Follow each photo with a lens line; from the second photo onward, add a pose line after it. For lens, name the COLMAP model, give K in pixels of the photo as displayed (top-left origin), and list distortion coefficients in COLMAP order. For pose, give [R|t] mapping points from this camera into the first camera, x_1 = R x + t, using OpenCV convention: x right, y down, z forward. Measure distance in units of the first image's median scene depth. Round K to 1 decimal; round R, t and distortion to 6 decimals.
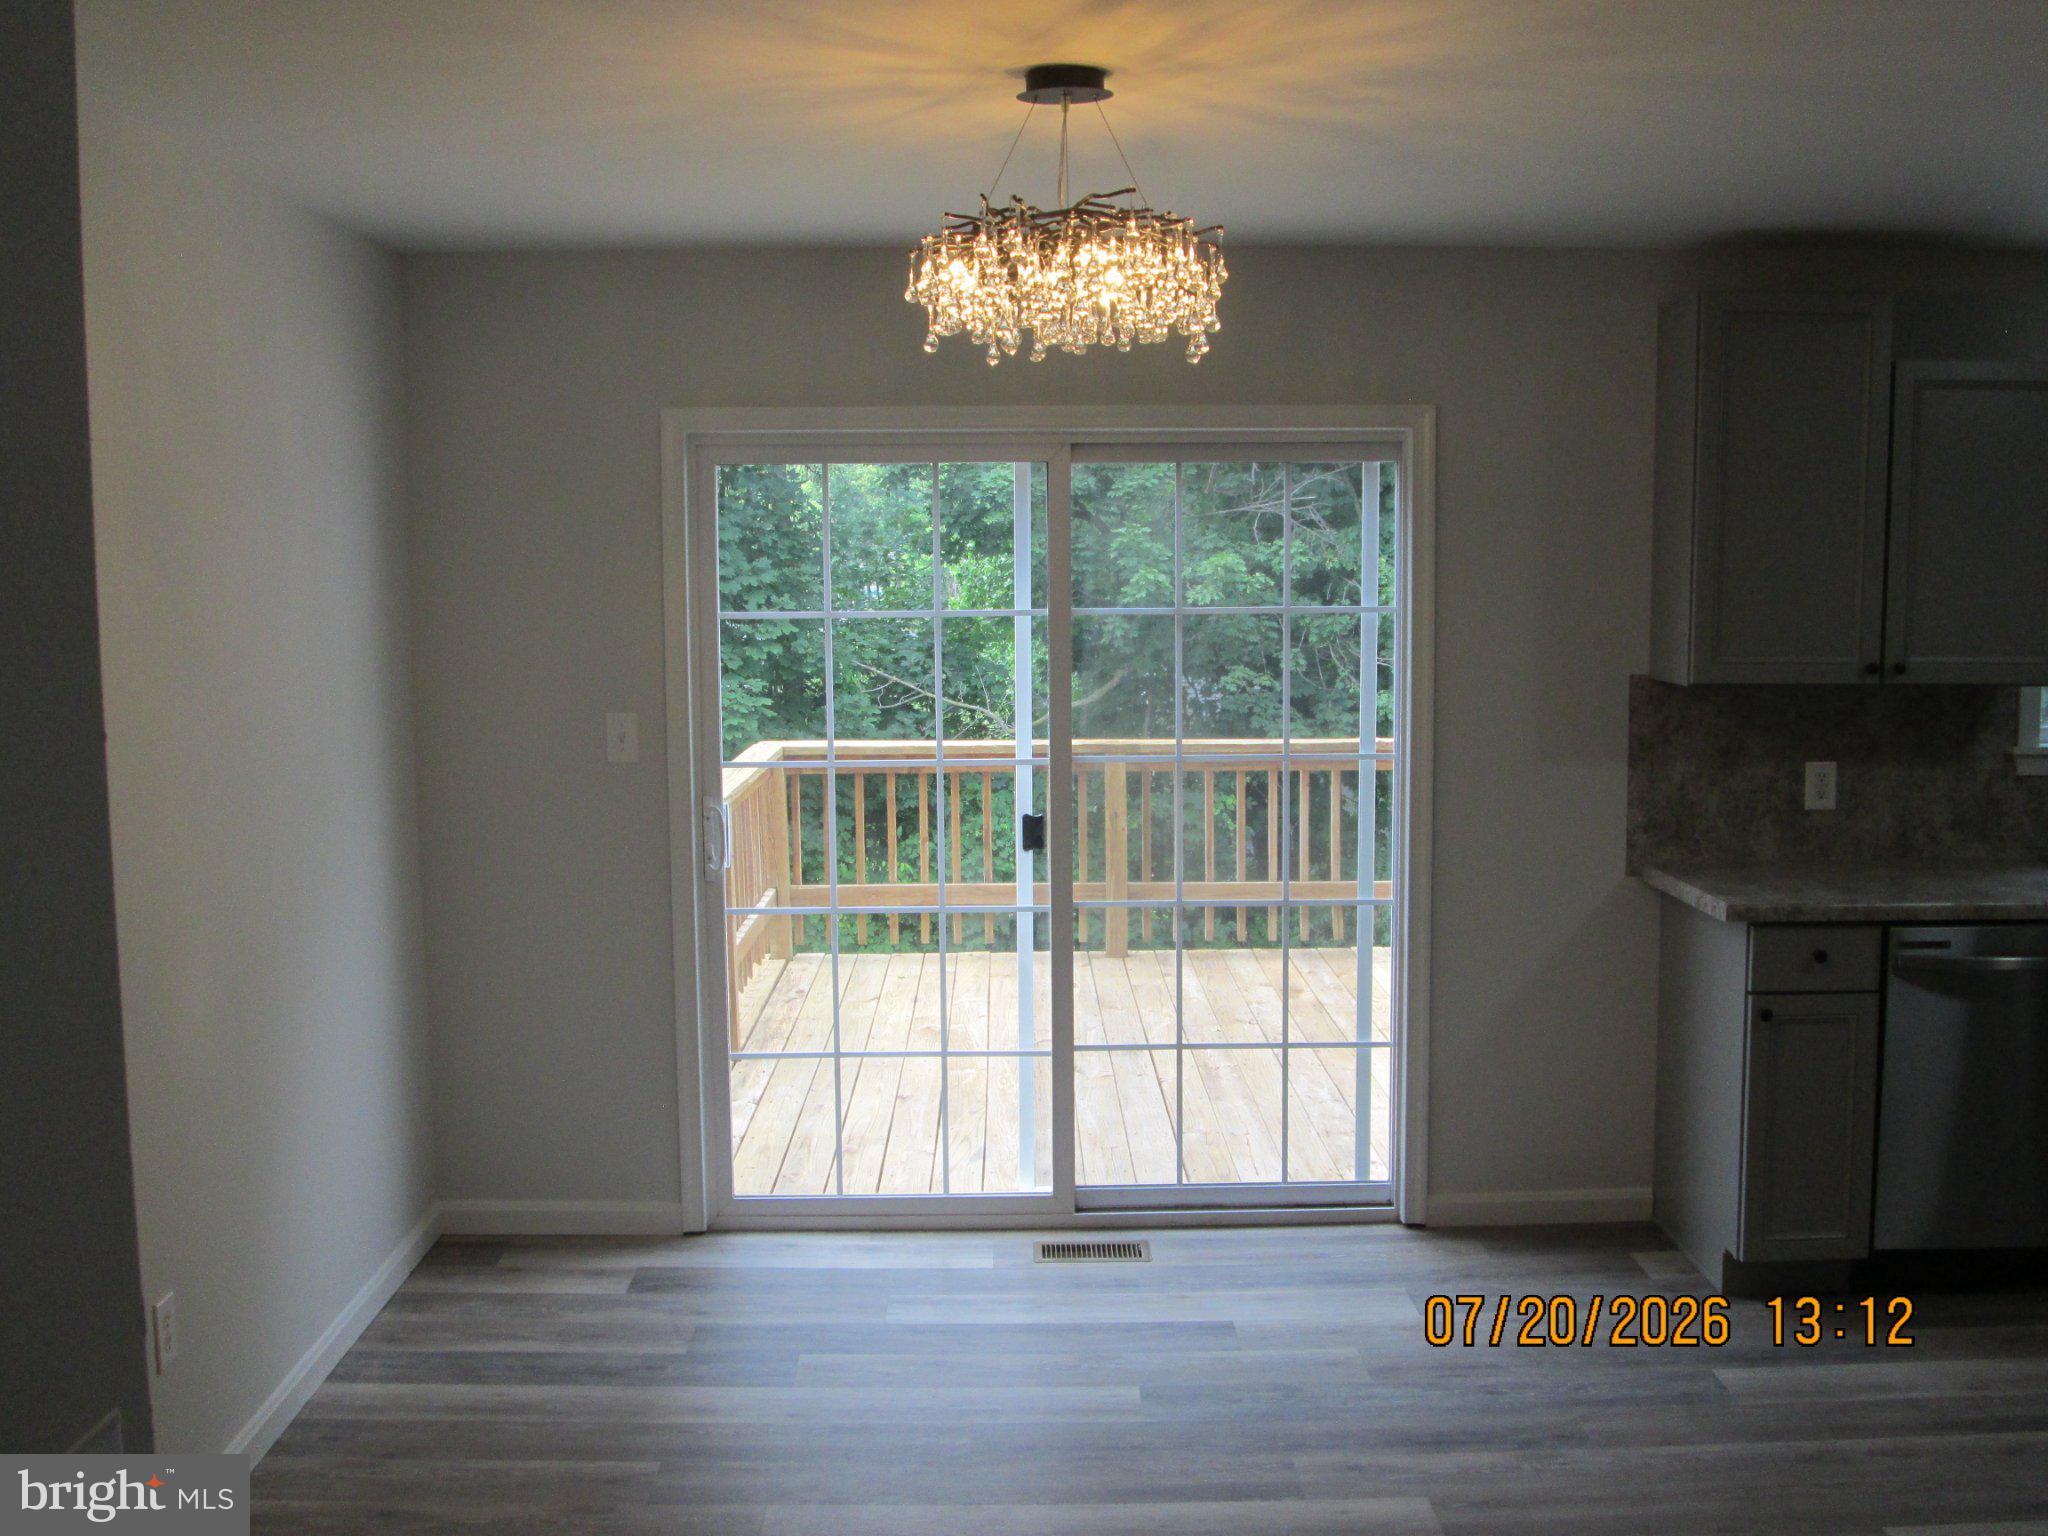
lens RADIAL K [[2067.2, 0, 1020.7], [0, 2067.2, 759.4], [0, 0, 1]] dist [-0.054087, 0.000000]
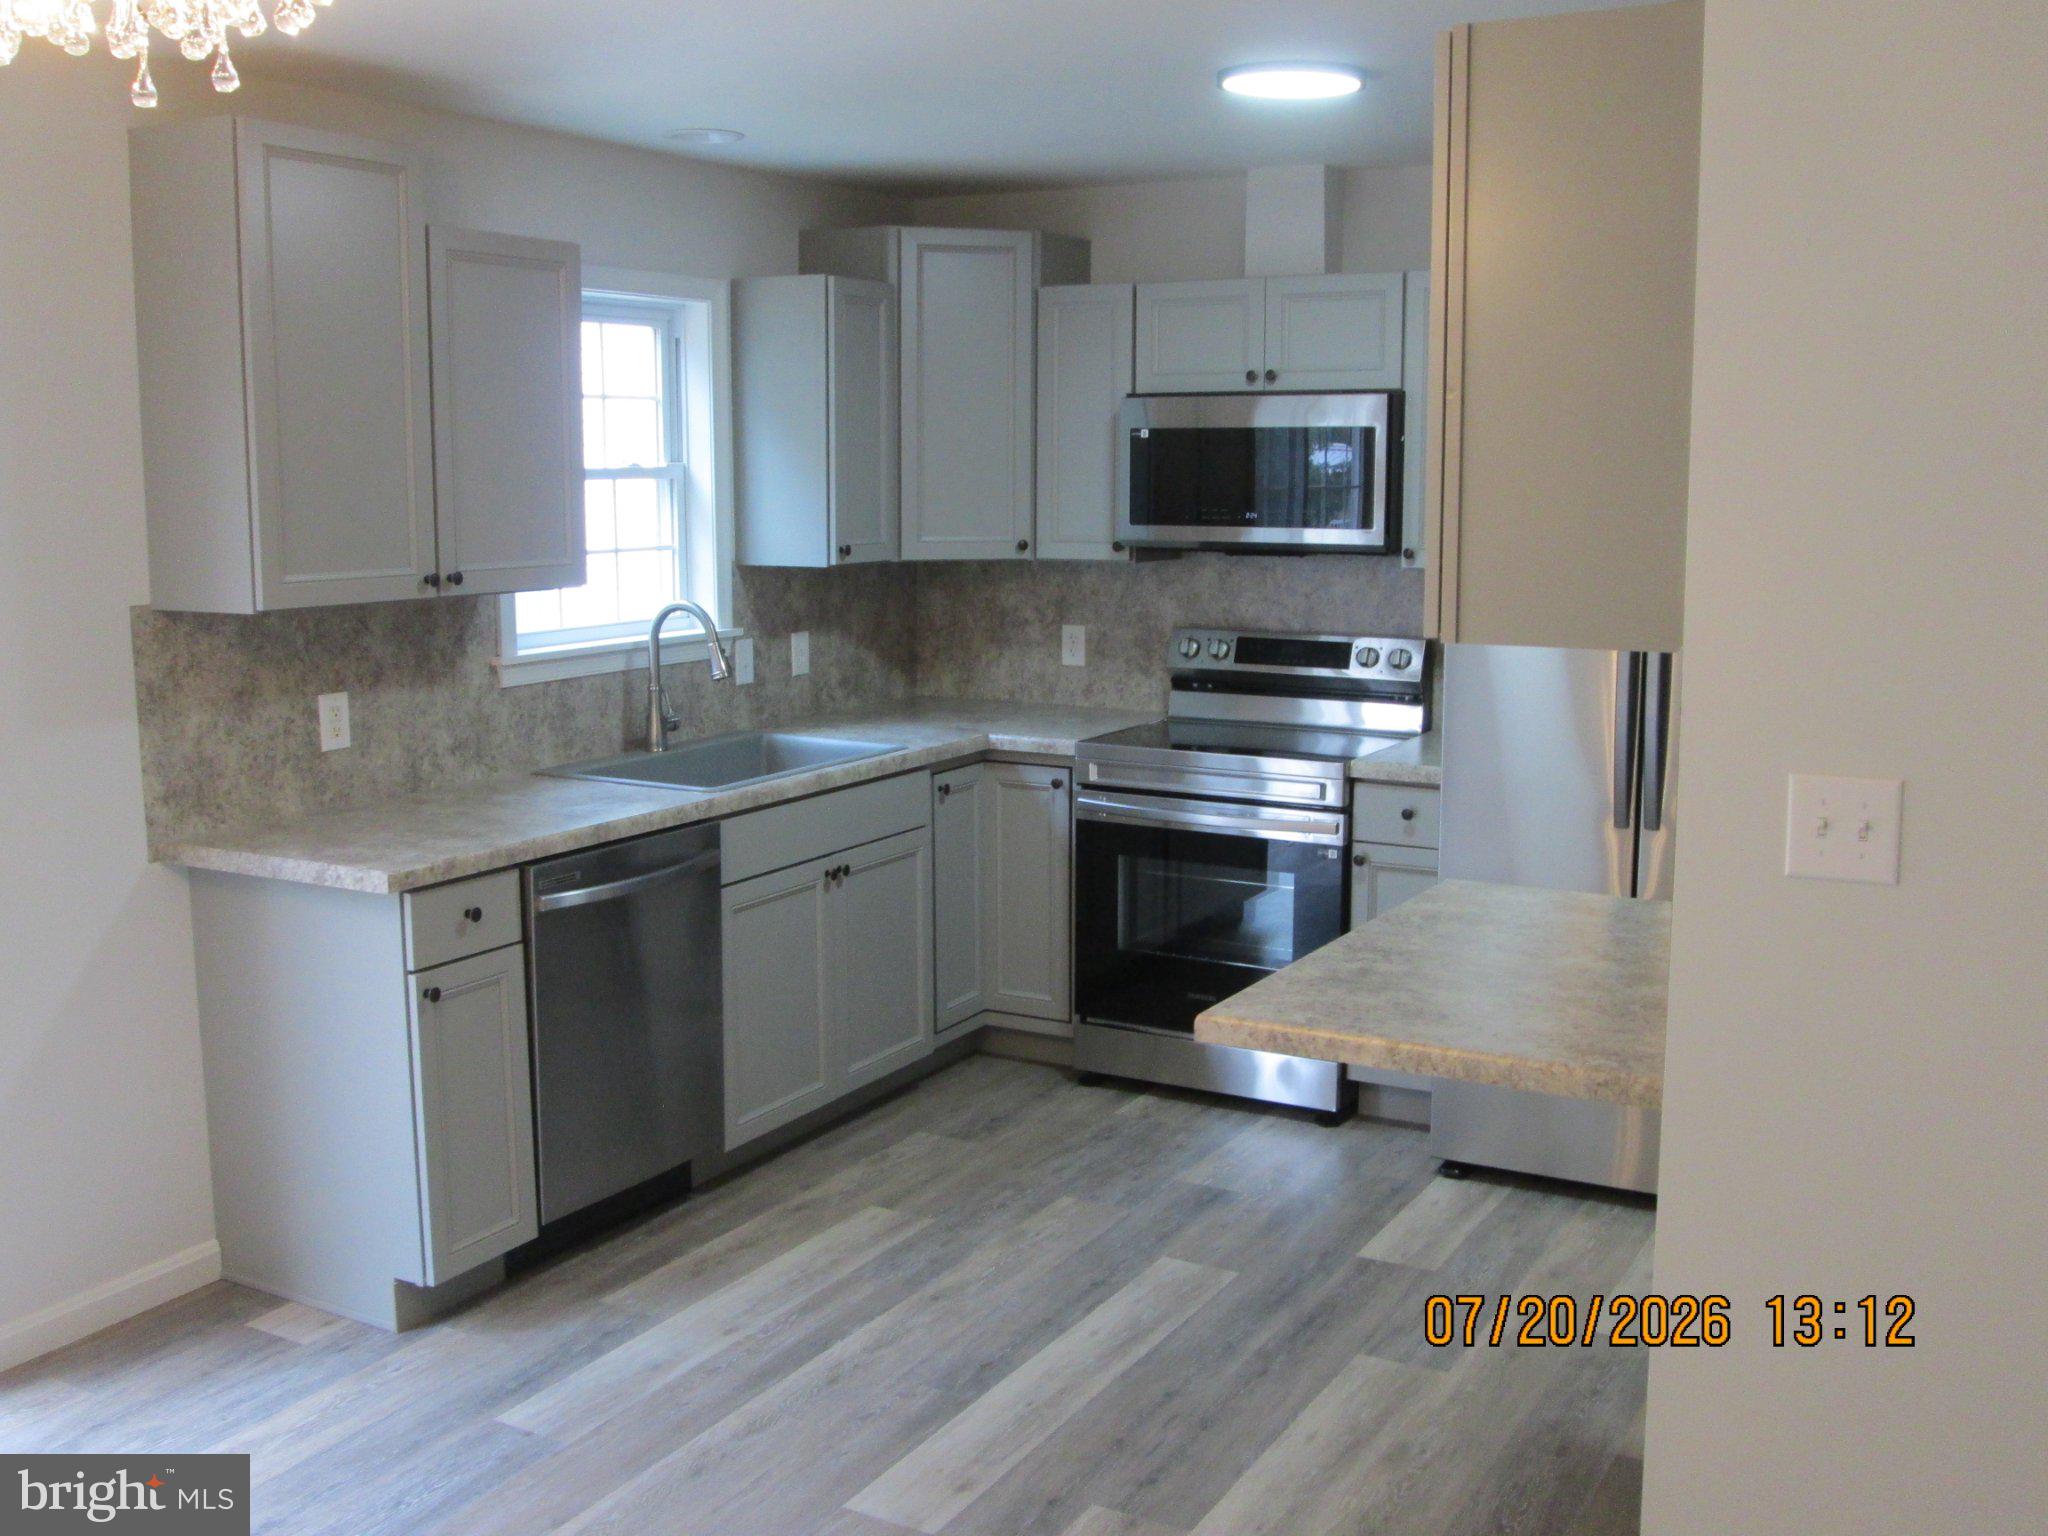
lens RADIAL K [[2067.2, 0, 1003.5], [0, 2067.2, 761.0], [0, 0, 1]] dist [-0.054087, 0.000000]
pose [[0.505241, -0.121832, 0.854335, -0.205527], [0.088954, 0.992063, 0.088866, -0.022452], [-0.858381, 0.031098, 0.512069, 0.320467]]
